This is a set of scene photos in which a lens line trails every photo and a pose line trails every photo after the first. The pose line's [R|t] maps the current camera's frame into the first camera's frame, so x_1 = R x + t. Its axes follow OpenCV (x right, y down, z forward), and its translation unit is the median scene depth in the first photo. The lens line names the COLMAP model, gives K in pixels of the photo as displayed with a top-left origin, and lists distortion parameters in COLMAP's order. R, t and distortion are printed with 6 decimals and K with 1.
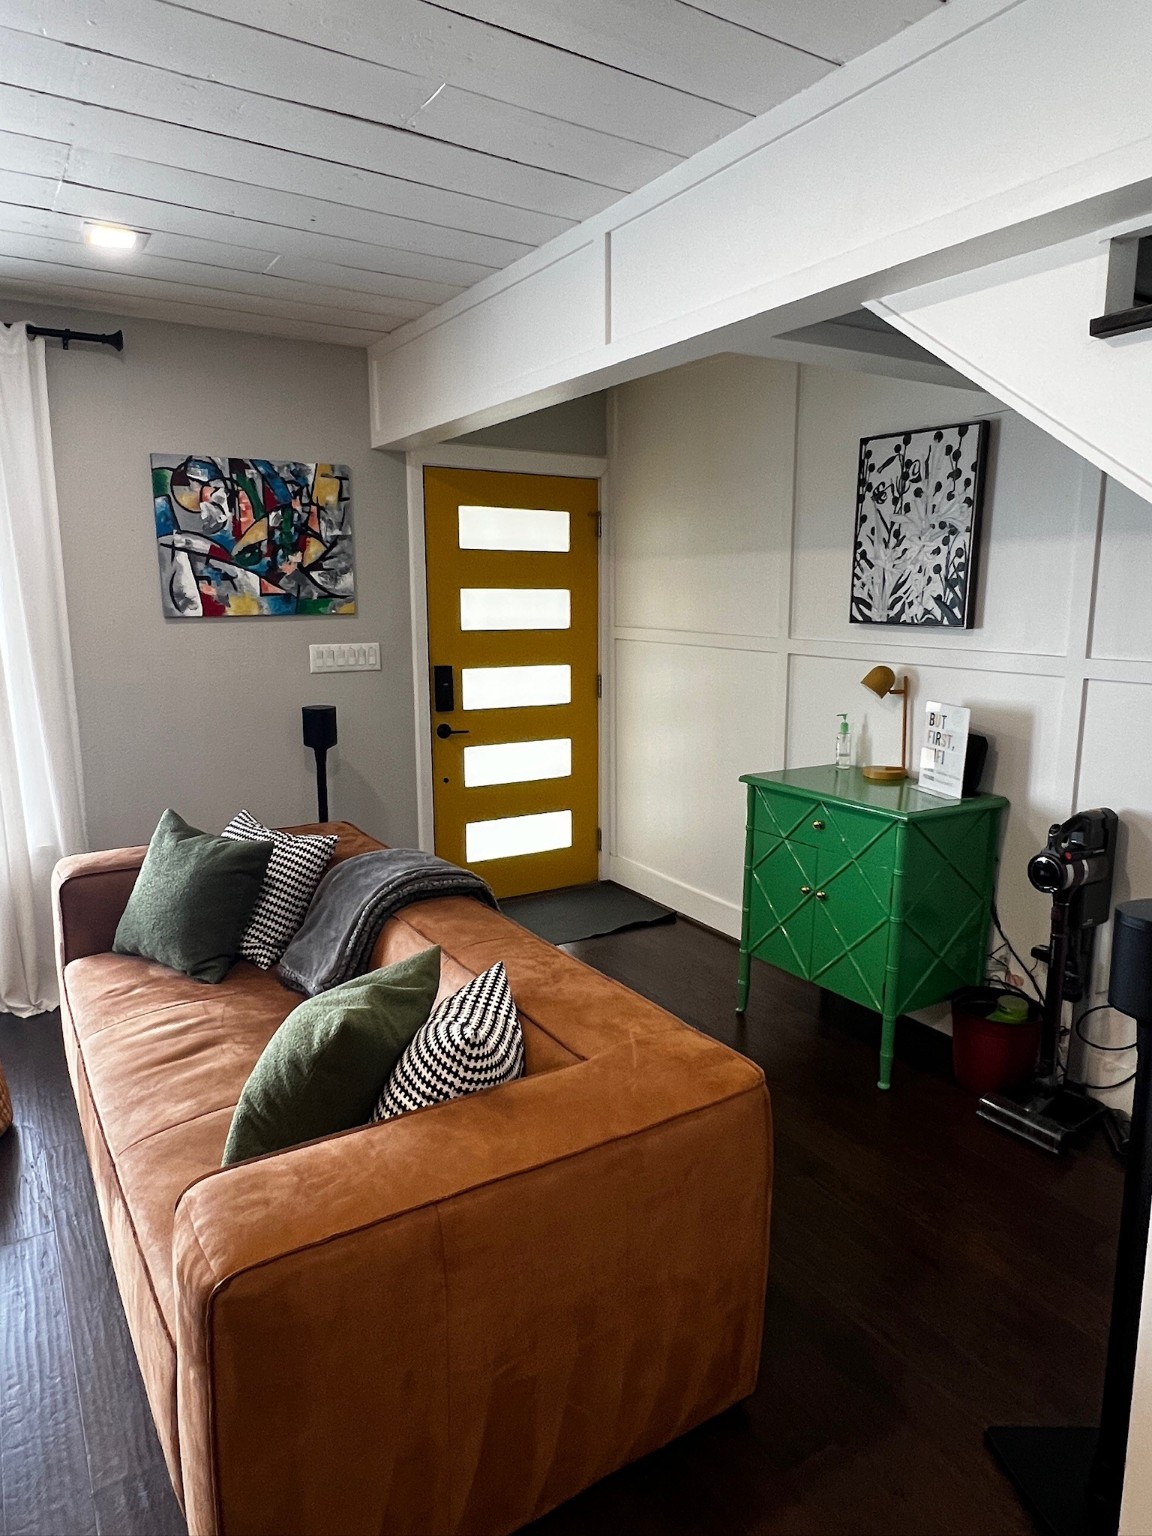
lens RADIAL K [[964.3, 0, 576.0], [0, 964.3, 768.0], [0, 0, 1]] dist [0.000691, -0.001130]
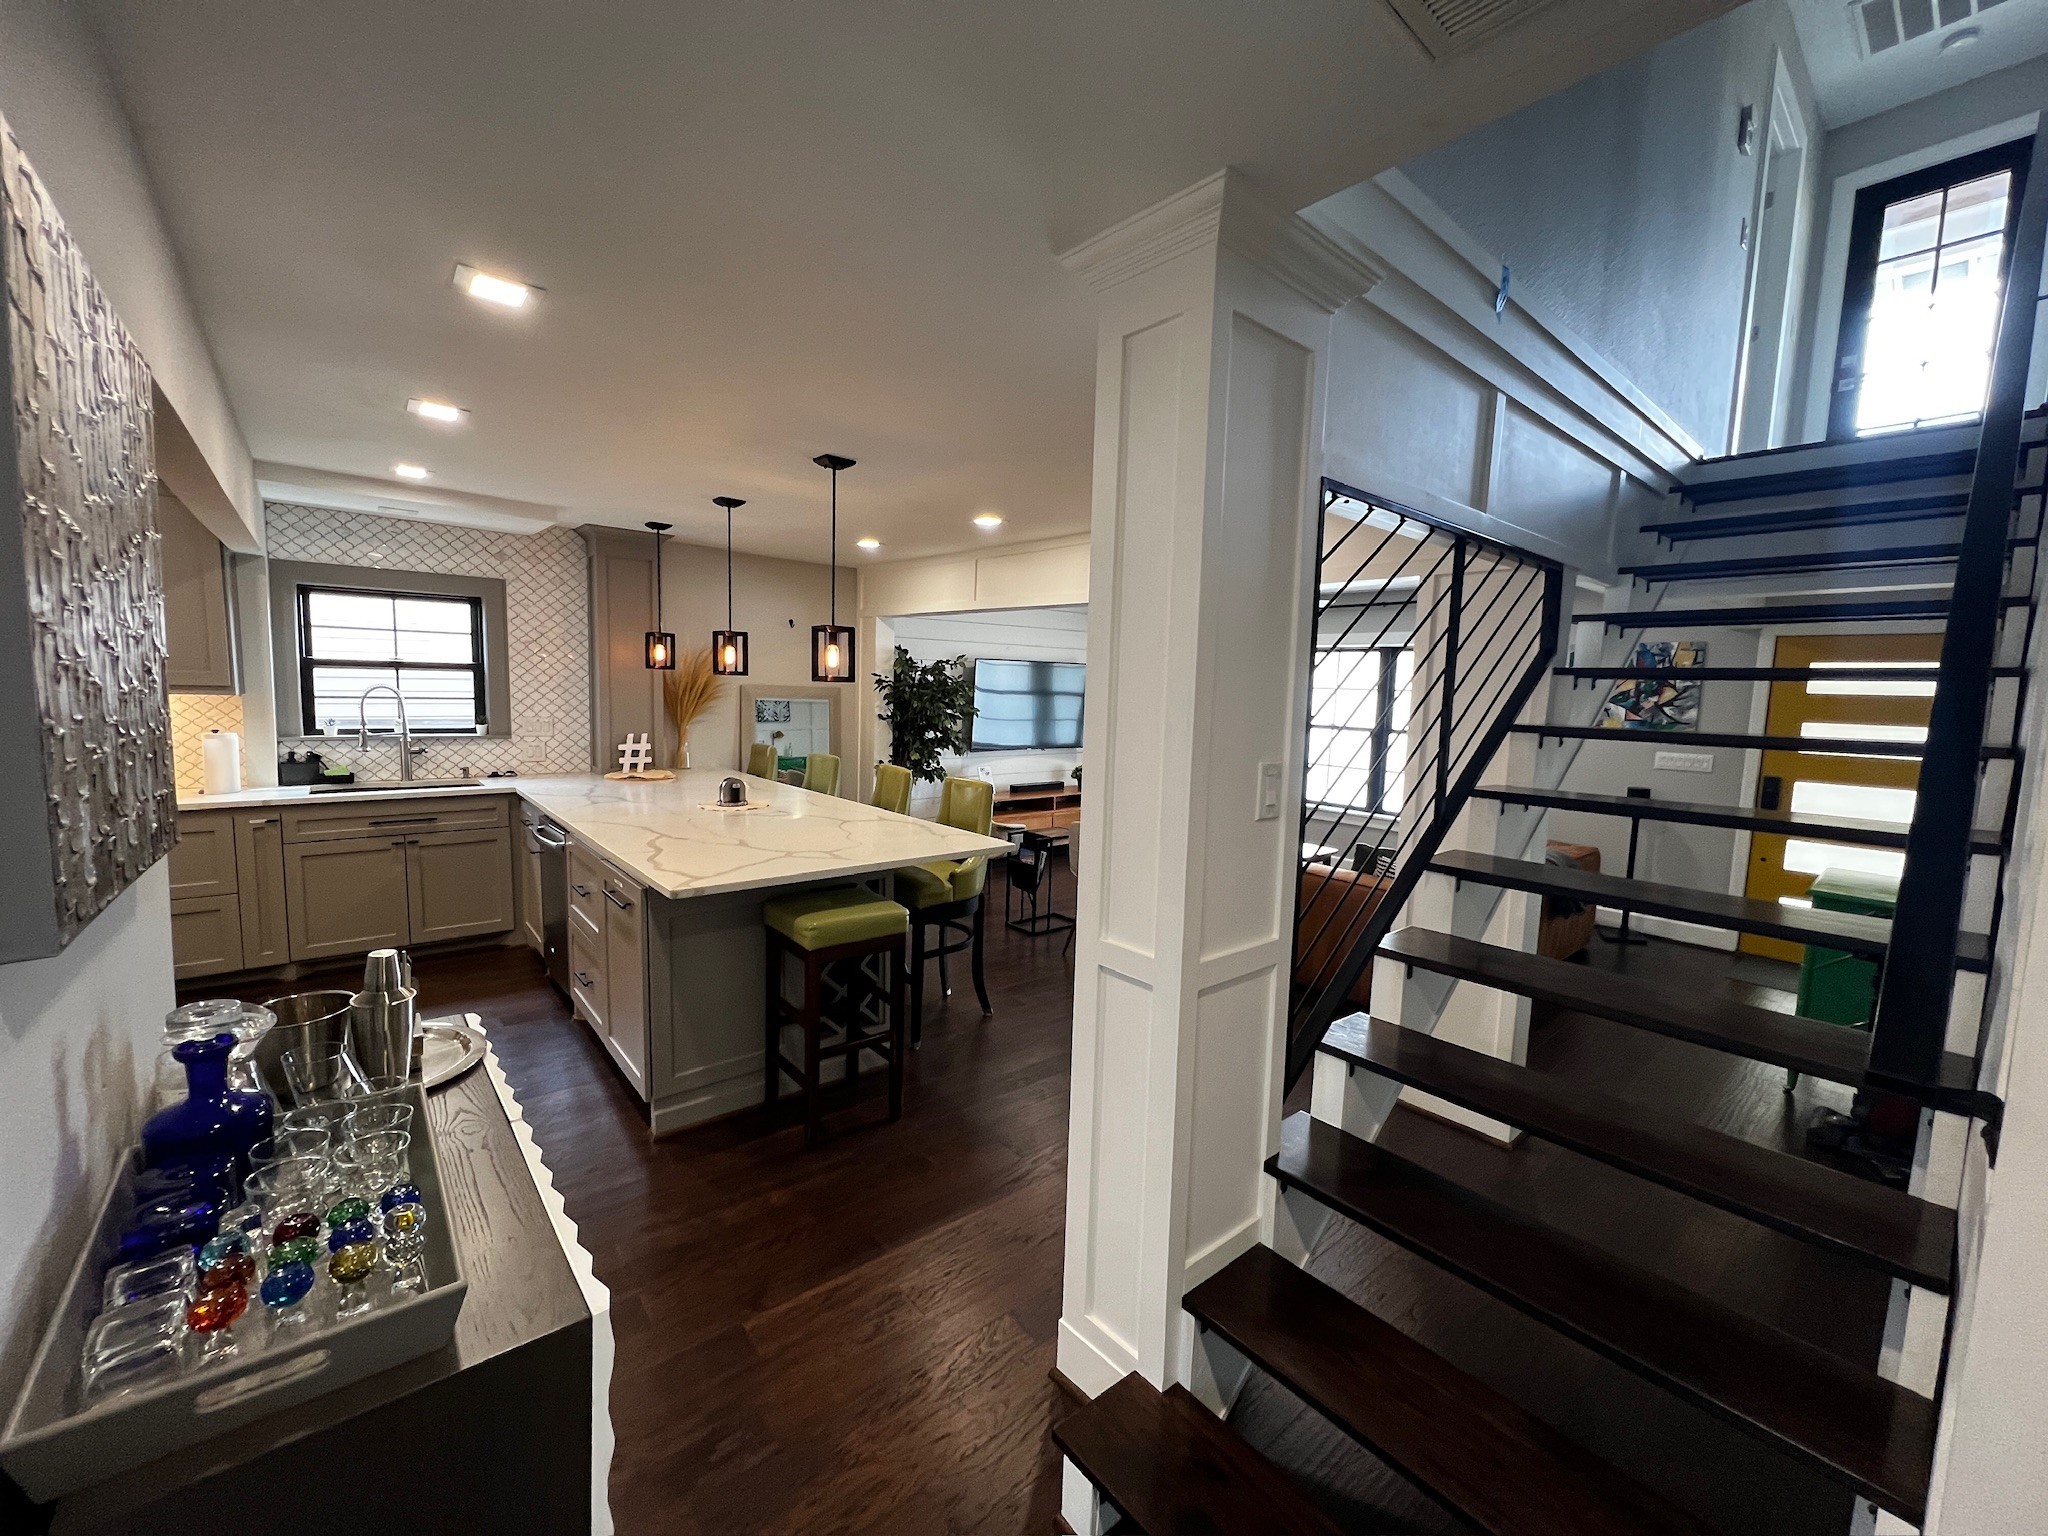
lens RADIAL K [[815.4, 0, 1024.0], [0, 815.4, 768.0], [0, 0, 1]] dist [0.000265, 0.000055]
pose [[0.144693, 0.104262, -0.983968, 0.968576], [-0.200027, 0.976984, 0.074108, 0.010899], [0.969048, 0.186097, 0.162218, -0.261625]]
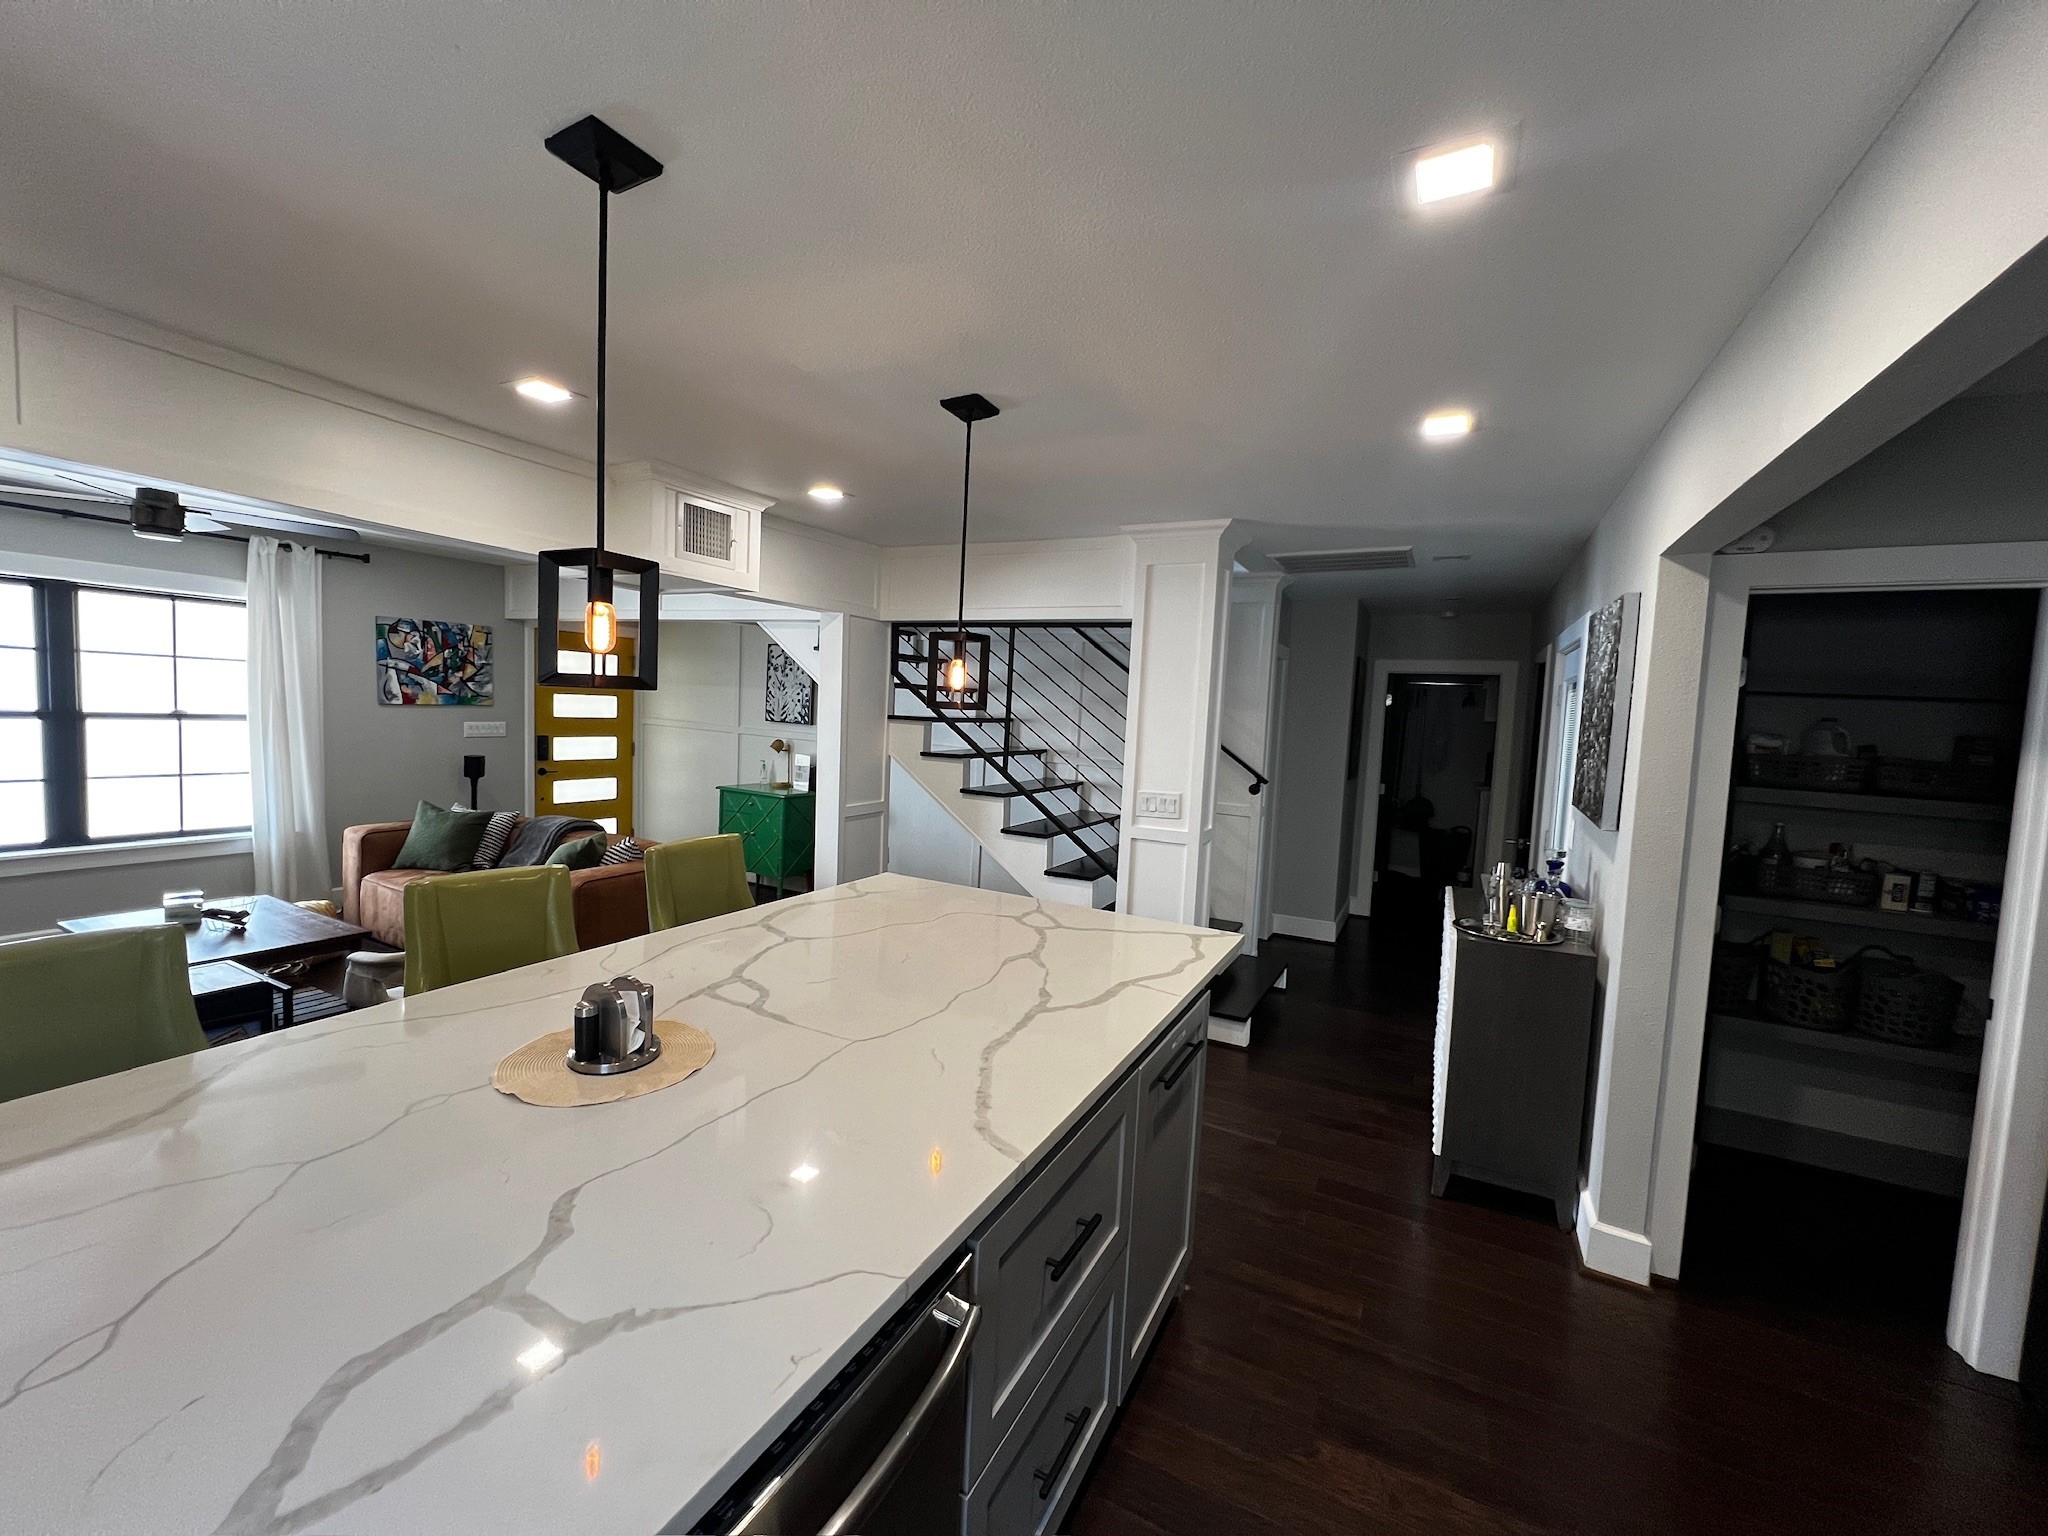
lens RADIAL K [[817.0, 0, 1024.0], [0, 817.0, 768.0], [0, 0, 1]] dist [-0.000930, -0.000545]
pose [[0.860192, 0.005548, 0.509939, -0.161336], [0.037662, 0.996519, -0.074373, 0.117211], [-0.508577, 0.083181, 0.856989, -0.878866]]
